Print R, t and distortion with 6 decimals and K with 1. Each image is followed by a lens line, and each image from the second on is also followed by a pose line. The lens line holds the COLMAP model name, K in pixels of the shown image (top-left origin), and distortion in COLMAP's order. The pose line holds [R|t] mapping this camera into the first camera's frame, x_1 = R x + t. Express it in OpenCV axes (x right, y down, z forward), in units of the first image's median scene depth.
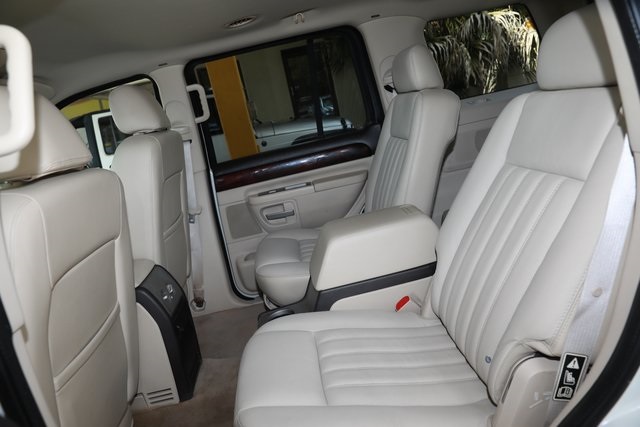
lens RADIAL K [[435.2, 0, 320.0], [0, 435.2, 213.5], [0, 0, 1]] dist [-0.105375, 0.085880]
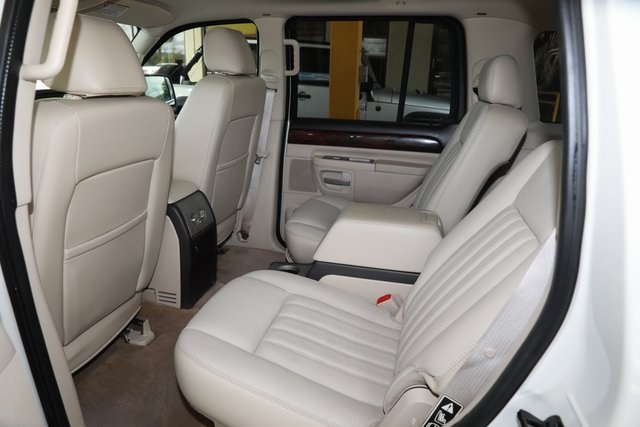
lens RADIAL K [[435.2, 0, 320.0], [0, 435.2, 213.5], [0, 0, 1]] dist [-0.105375, 0.085880]
pose [[0.918686, 0.323371, -0.226819, 0.199916], [-0.301397, 0.945057, 0.126598, -0.066765], [0.255295, -0.047942, 0.965674, -0.034063]]
